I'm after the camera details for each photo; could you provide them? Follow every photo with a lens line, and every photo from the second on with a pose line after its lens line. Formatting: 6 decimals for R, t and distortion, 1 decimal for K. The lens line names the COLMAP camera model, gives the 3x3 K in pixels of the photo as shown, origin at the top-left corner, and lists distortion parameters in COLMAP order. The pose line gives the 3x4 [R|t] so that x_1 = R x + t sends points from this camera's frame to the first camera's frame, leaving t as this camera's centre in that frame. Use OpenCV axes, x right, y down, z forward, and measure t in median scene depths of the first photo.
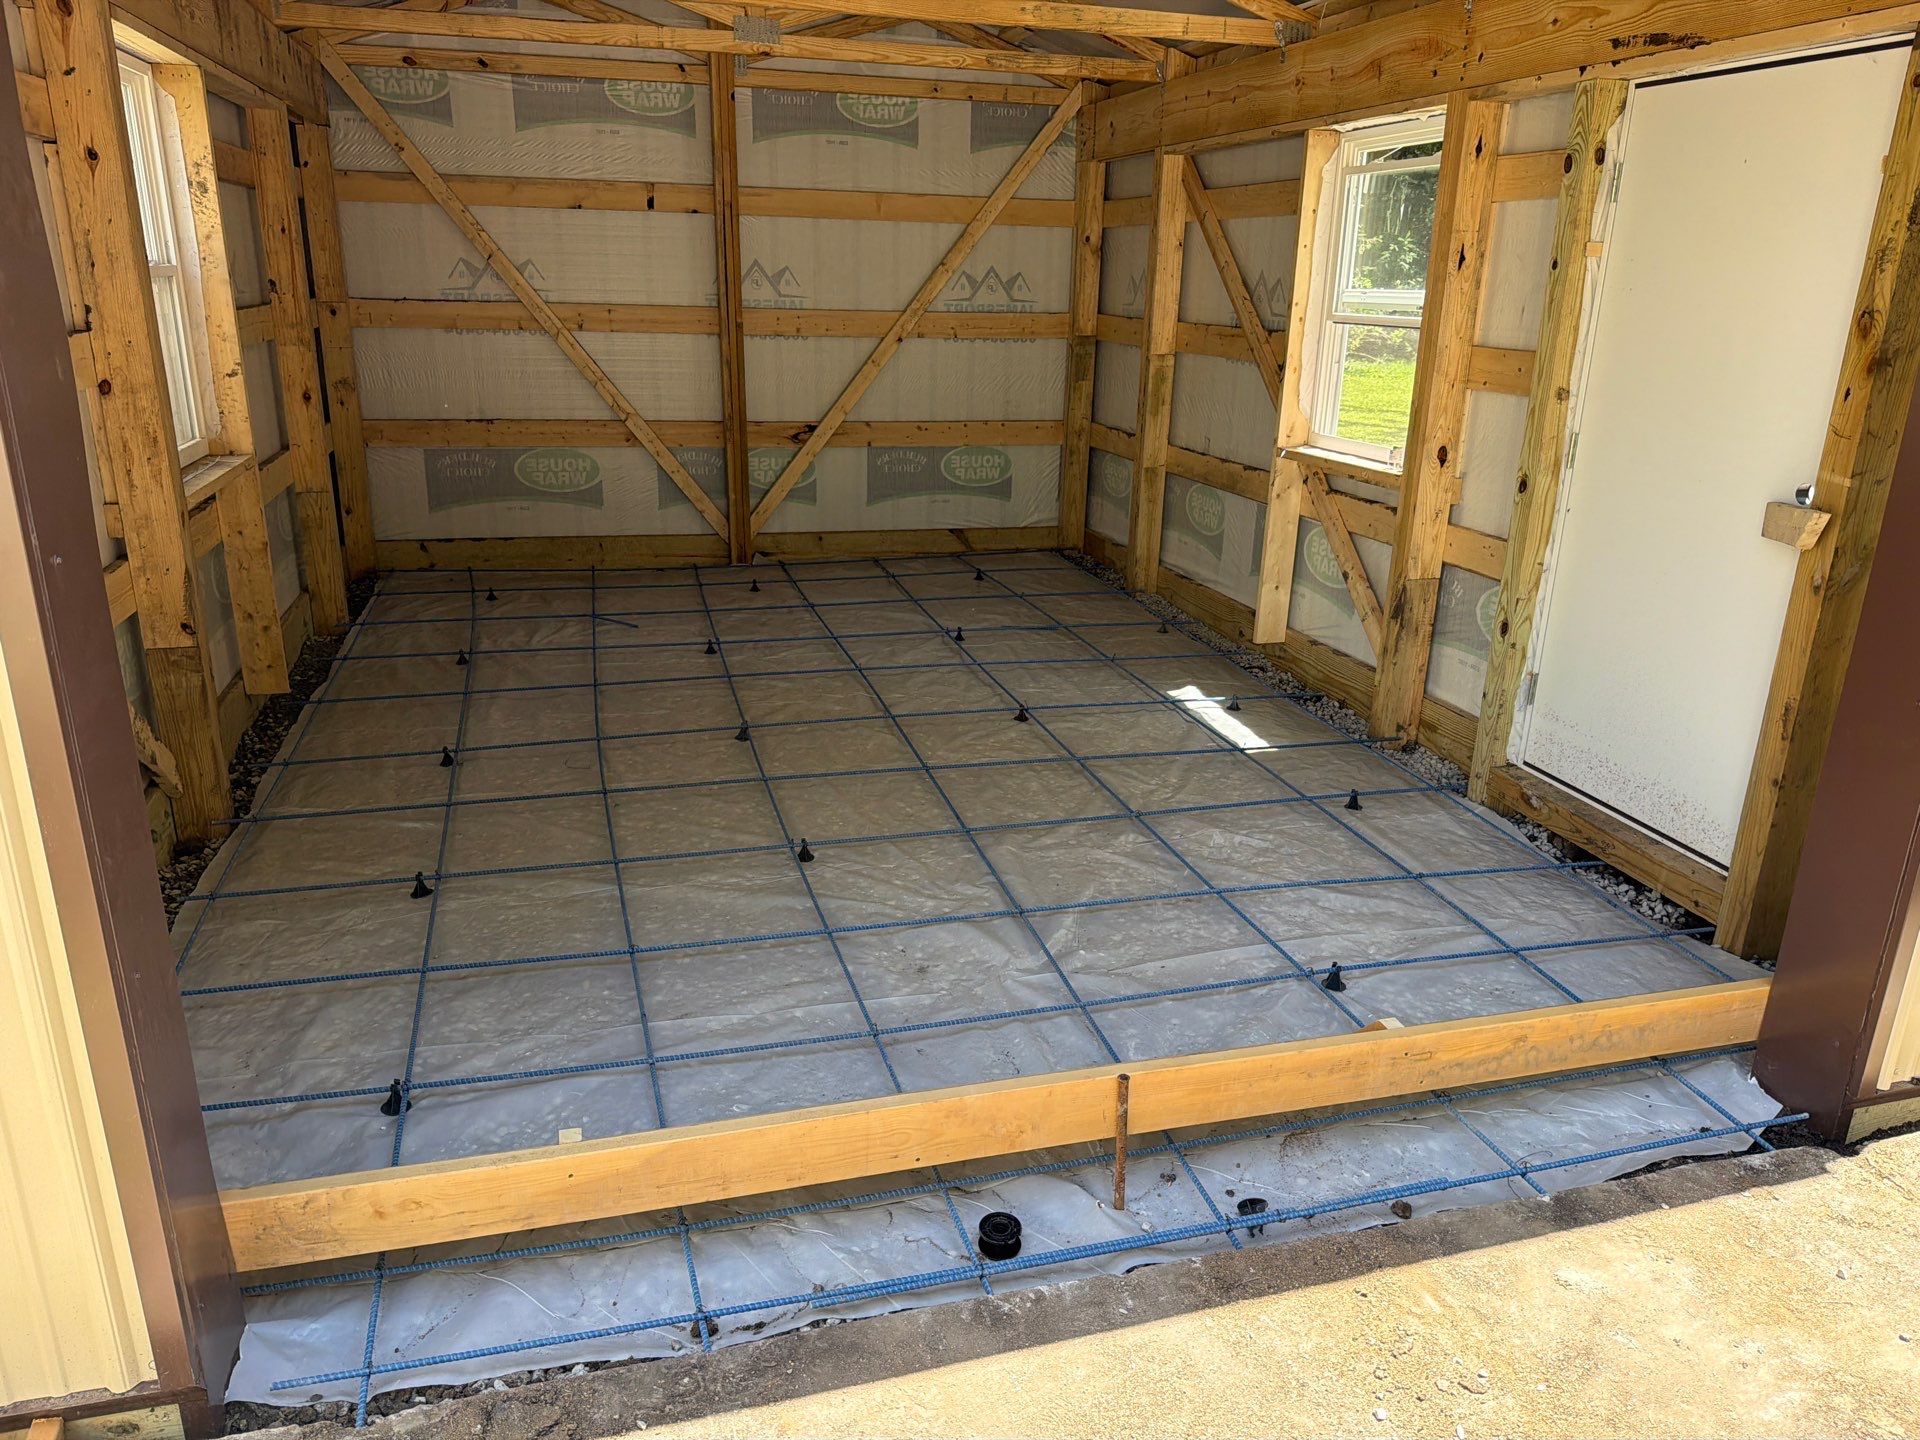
lens RADIAL K [[1352.9, 0, 962.2], [0, 1352.9, 738.3], [0, 0, 1]] dist [0.035647, -0.056642]
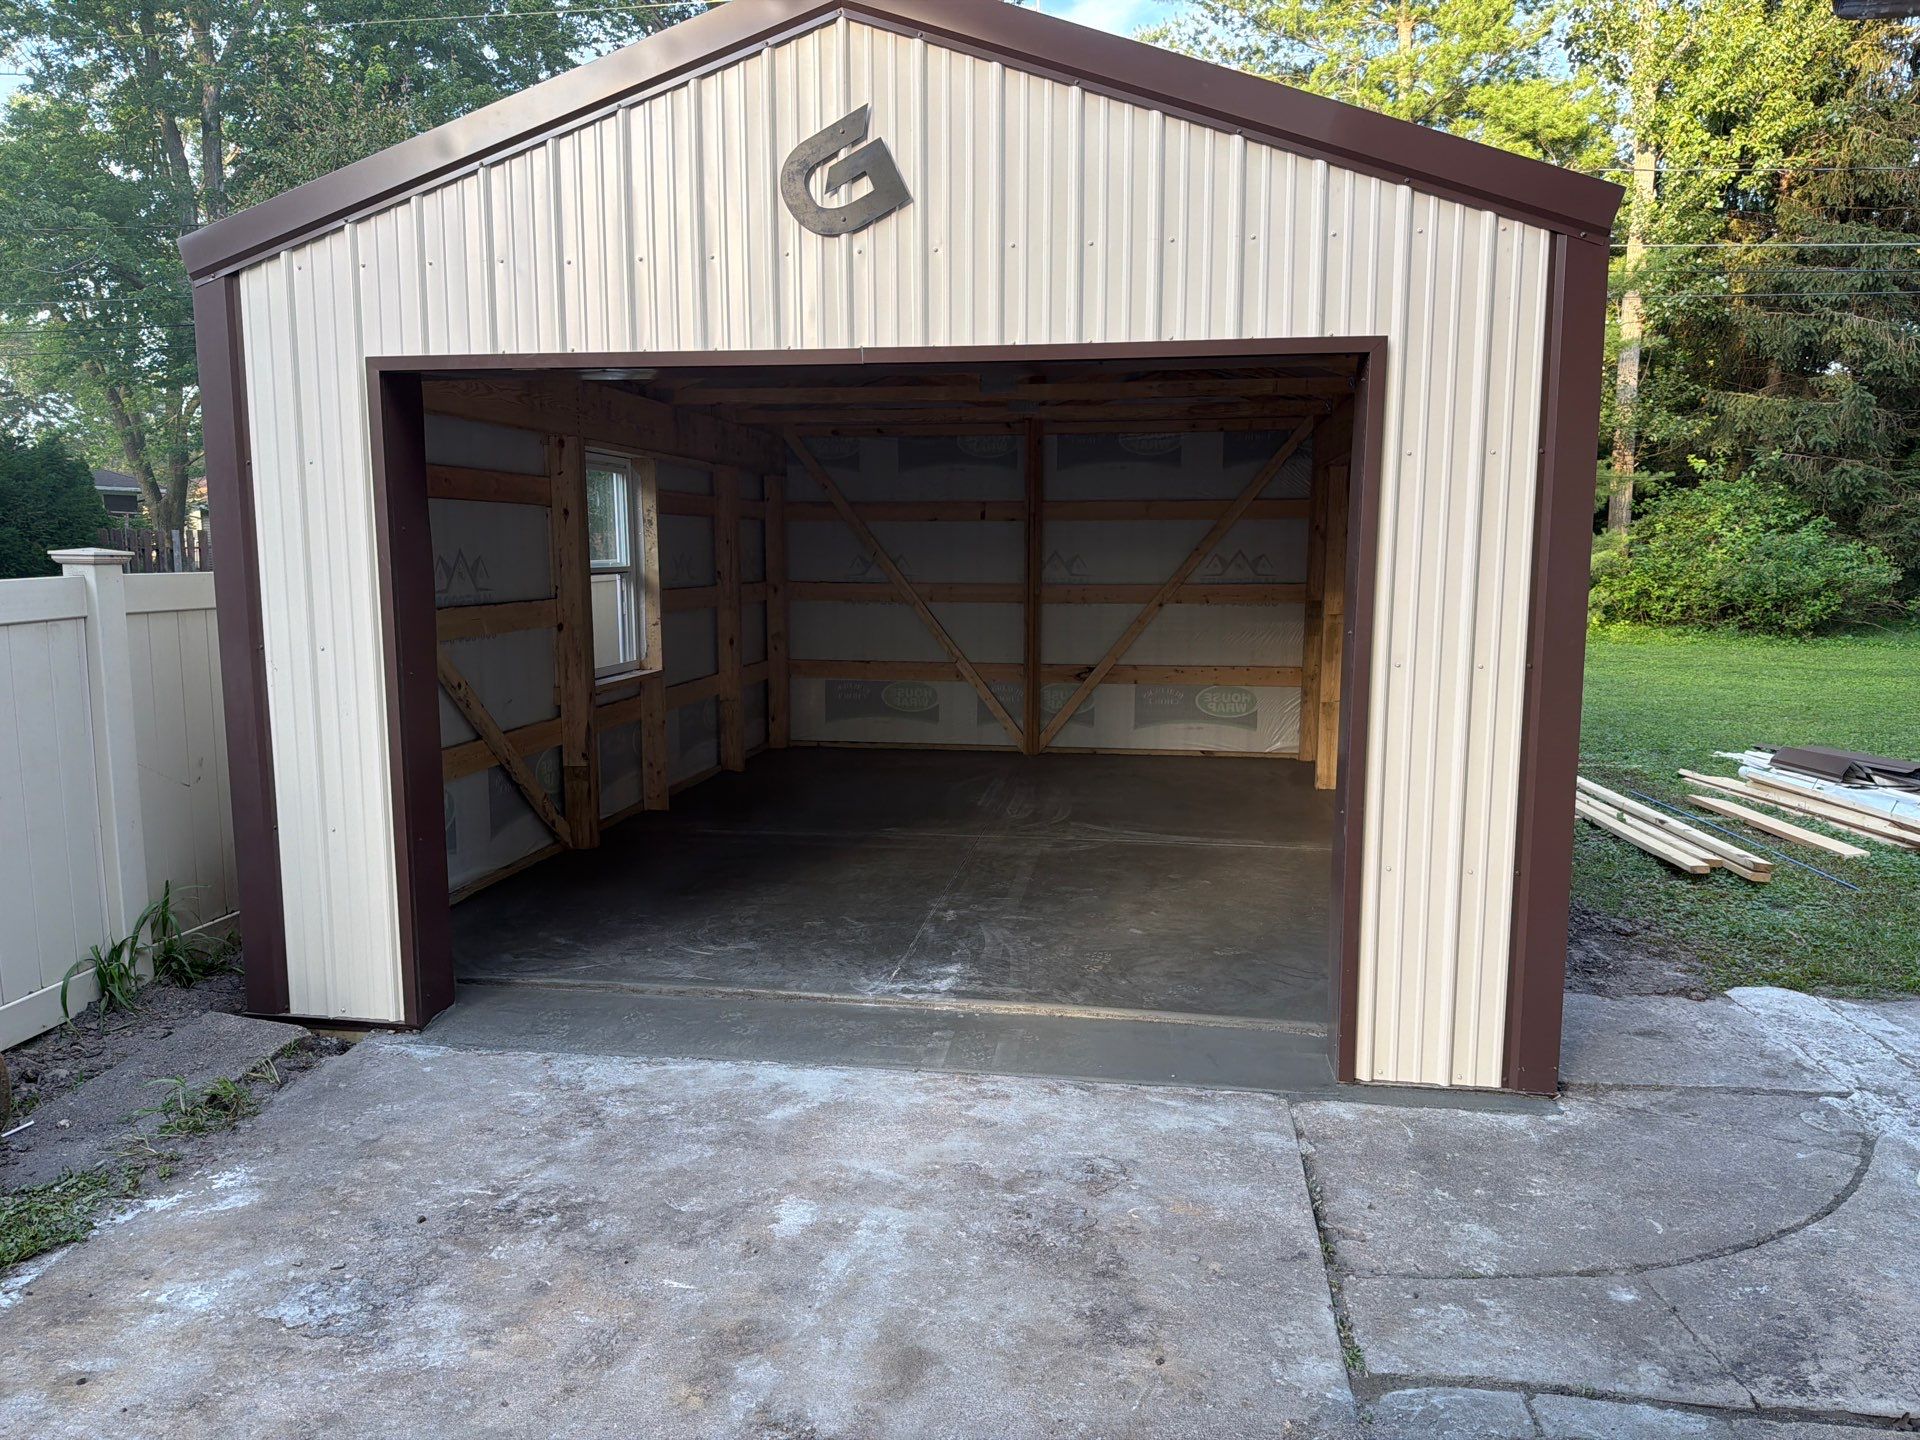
lens RADIAL K [[1335.2, 0, 955.1], [0, 1335.2, 745.8], [0, 0, 1]] dist [0.026381, -0.026070]
pose [[0.908631, 0.038661, -0.415807, 0.369528], [-0.115141, 0.980304, -0.160461, 0.080332], [0.401413, 0.193676, 0.895185, -0.243053]]
